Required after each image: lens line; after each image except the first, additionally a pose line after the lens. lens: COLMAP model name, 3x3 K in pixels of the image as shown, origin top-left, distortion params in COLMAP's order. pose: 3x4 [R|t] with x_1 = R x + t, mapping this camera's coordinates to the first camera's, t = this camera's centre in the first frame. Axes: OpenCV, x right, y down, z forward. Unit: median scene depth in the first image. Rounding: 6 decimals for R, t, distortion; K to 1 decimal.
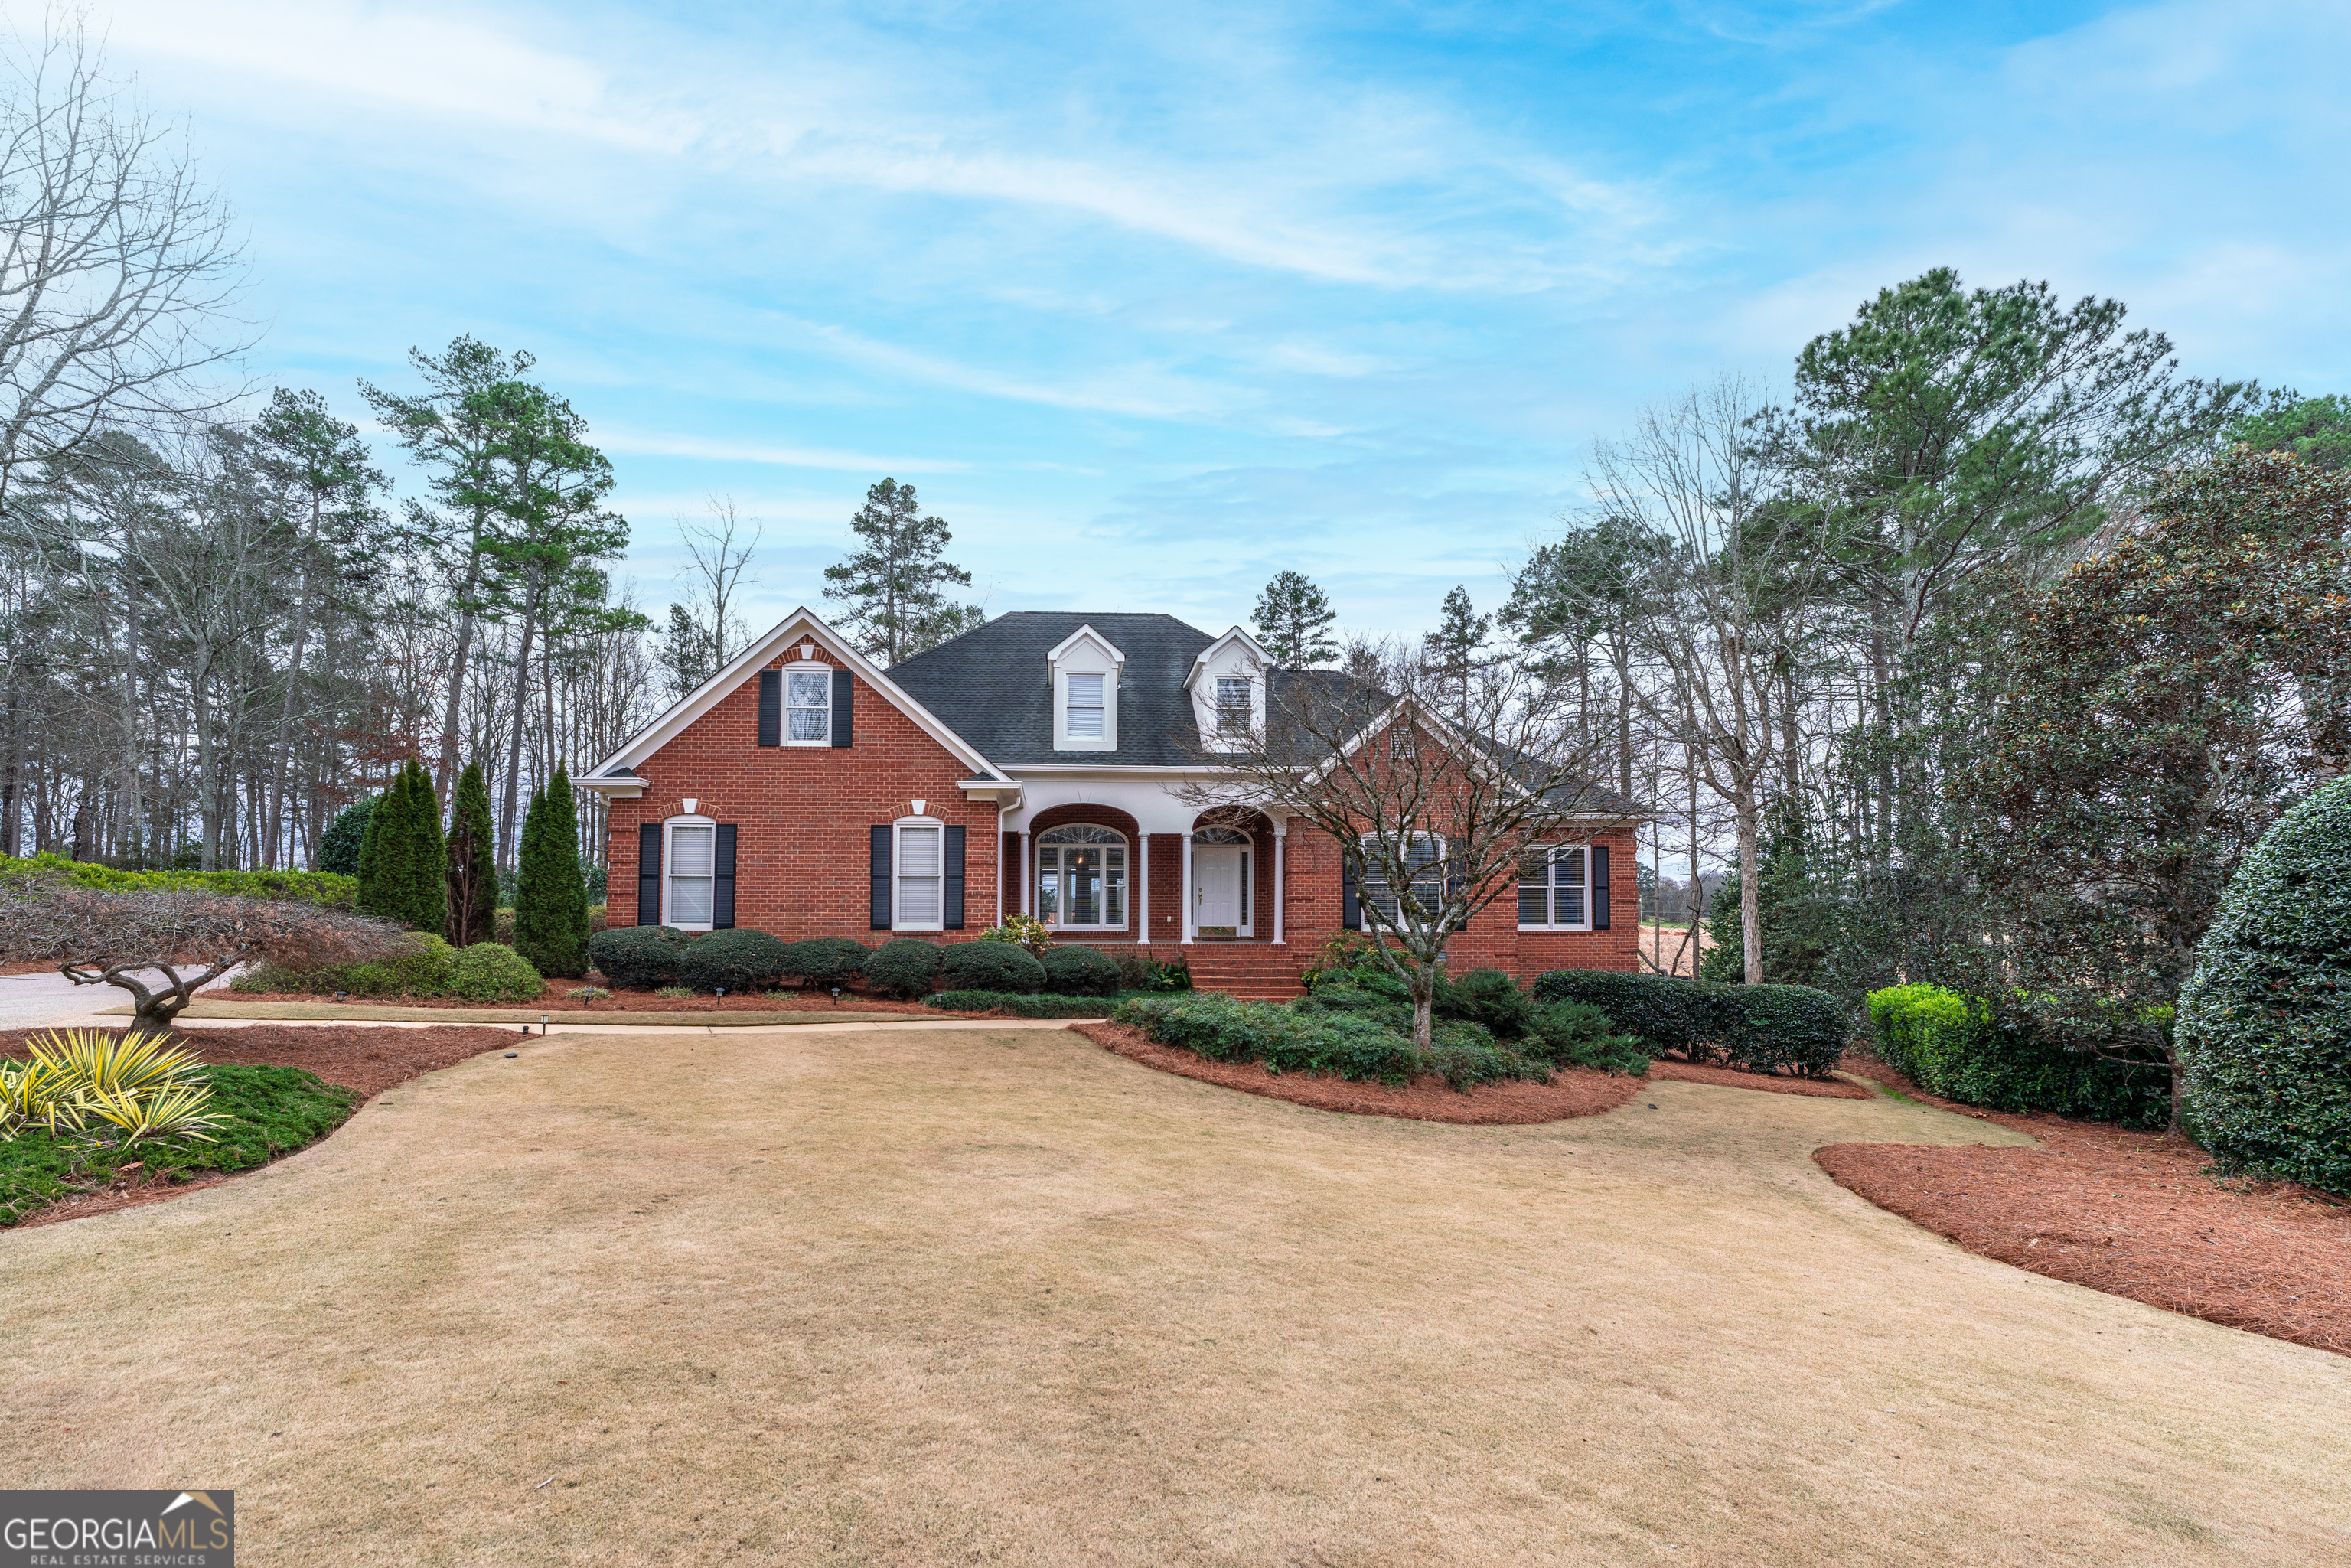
lens RADIAL K [[948.3, 0, 1219.9], [0, 948.3, 823.0], [0, 0, 1]] dist [-0.002695, -0.000970]
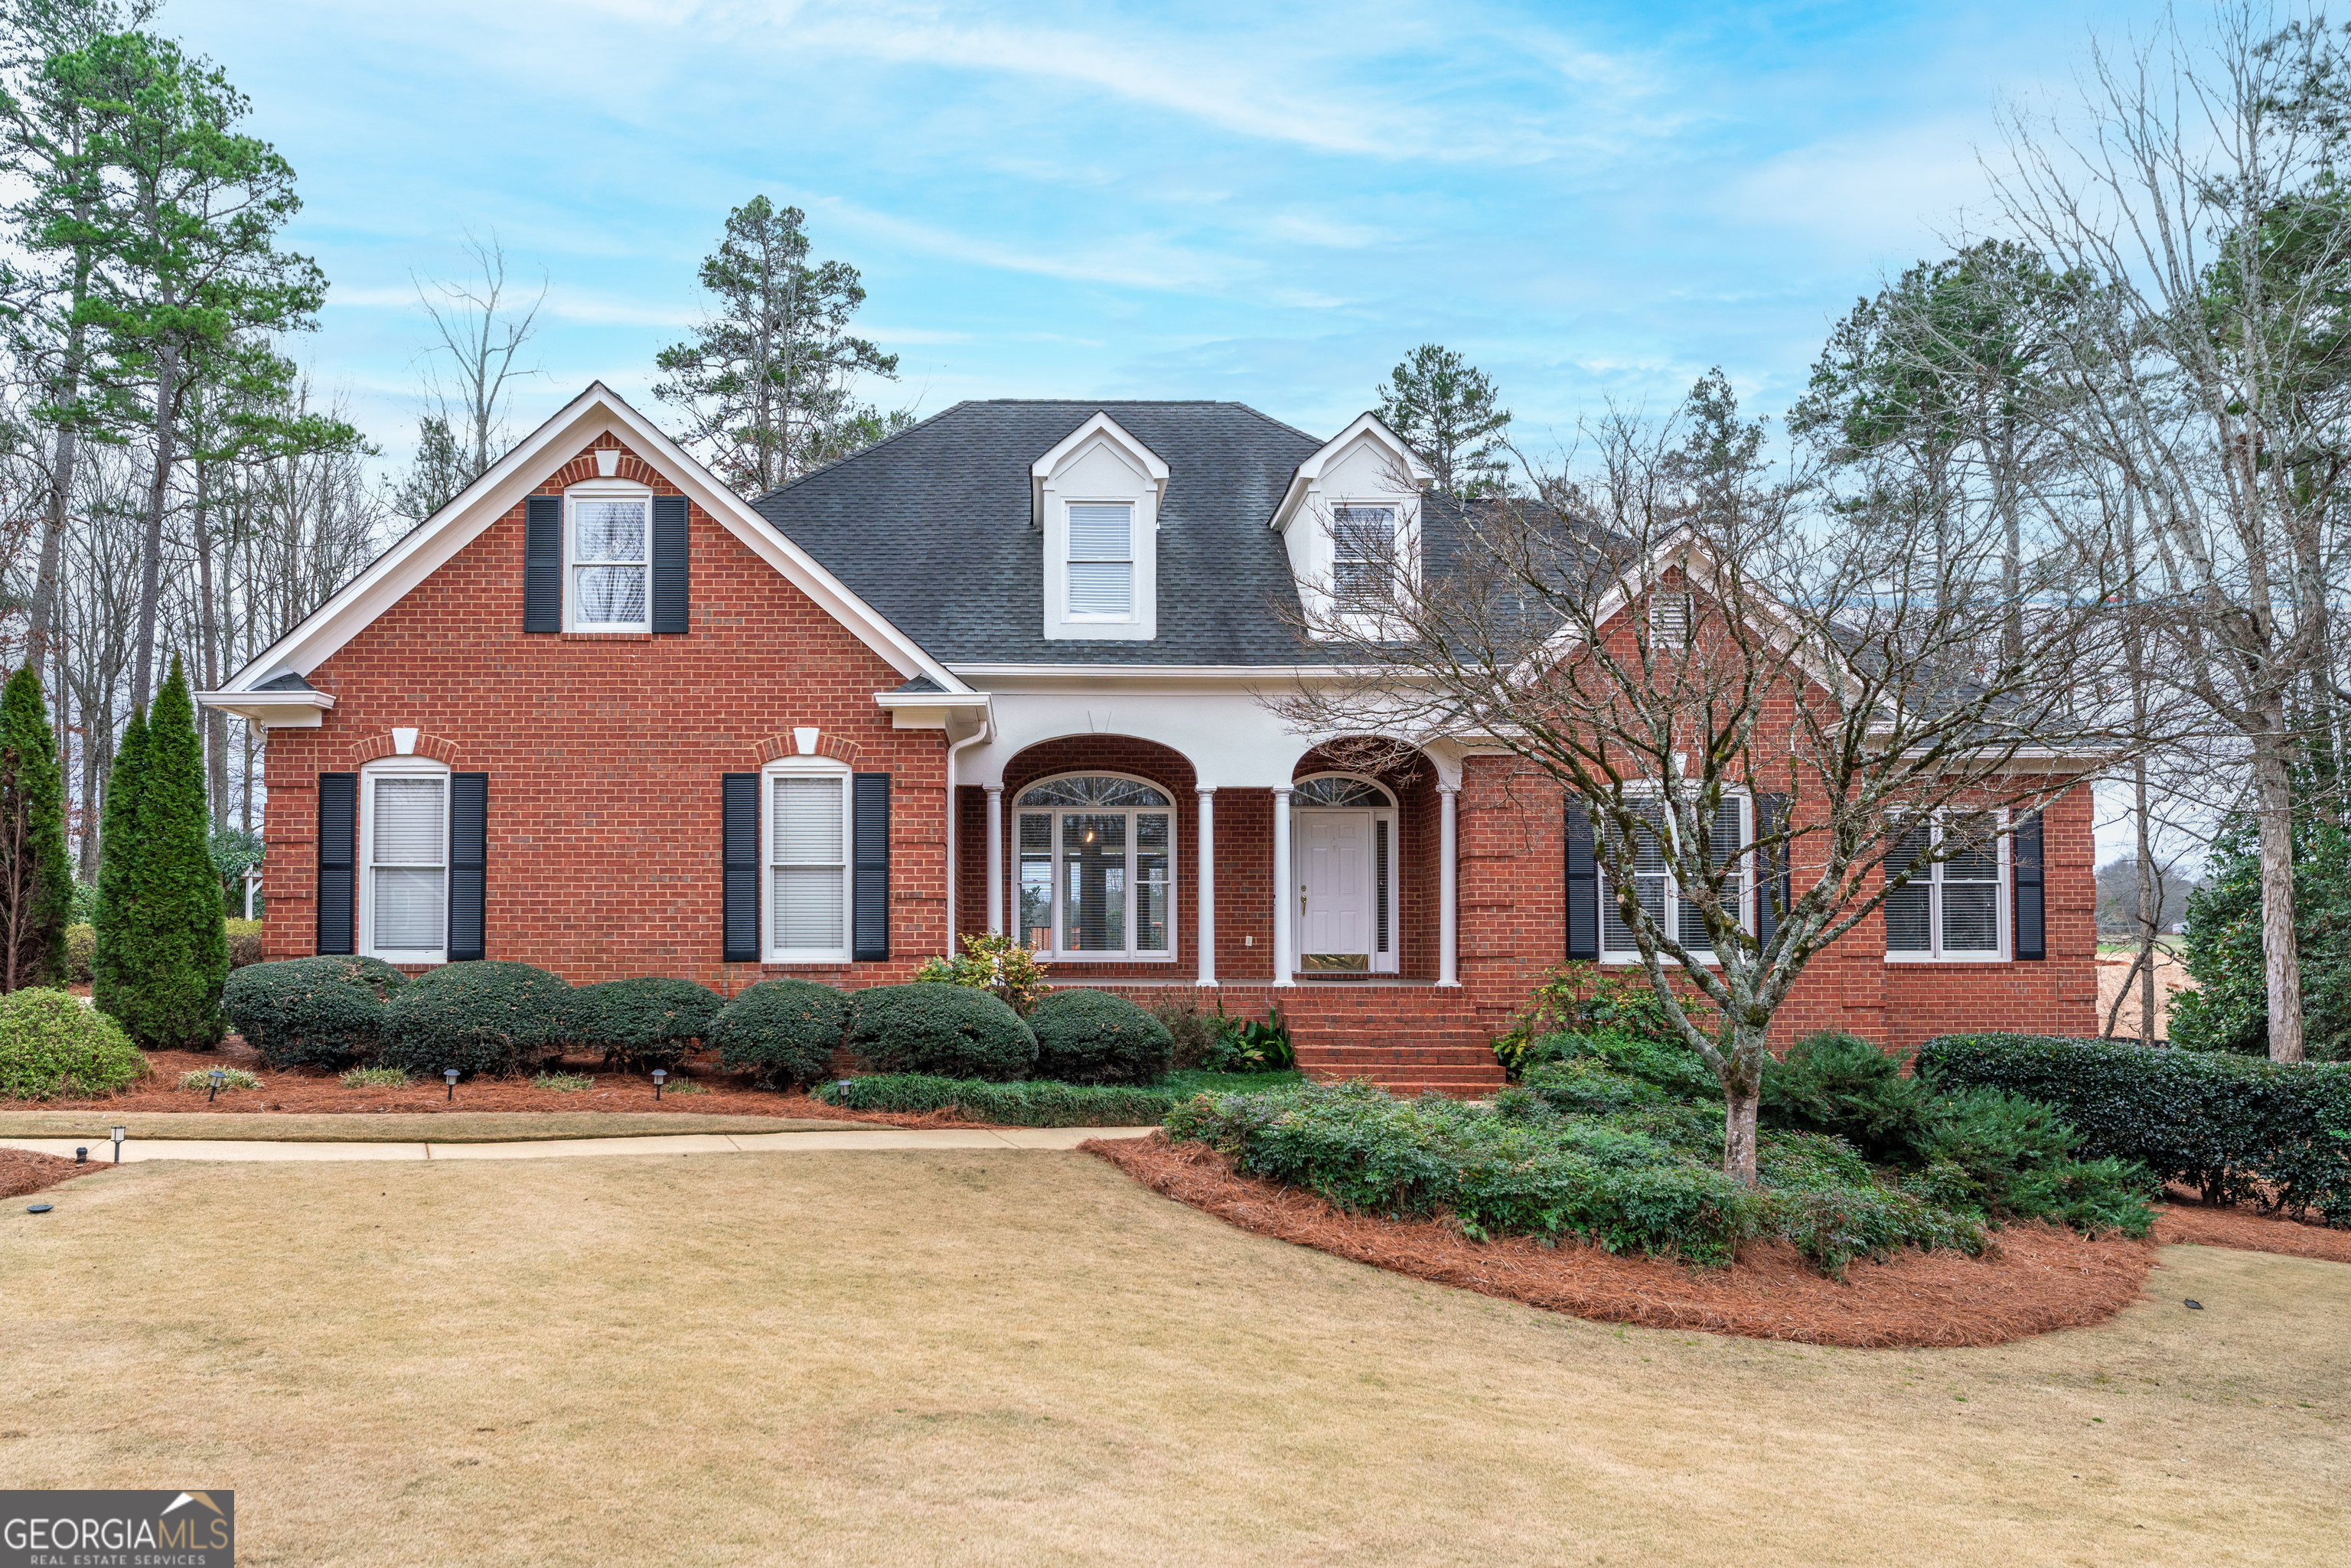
lens RADIAL K [[1492.1, 0, 1187.5], [0, 1492.1, 786.0], [0, 0, 1]] dist [-0.003742, 0.018799]
pose [[0.997811, -0.006124, -0.065844, -0.033625], [0.006314, 0.999977, 0.002667, 0.007668], [0.065826, -0.003076, 0.997826, 0.126250]]
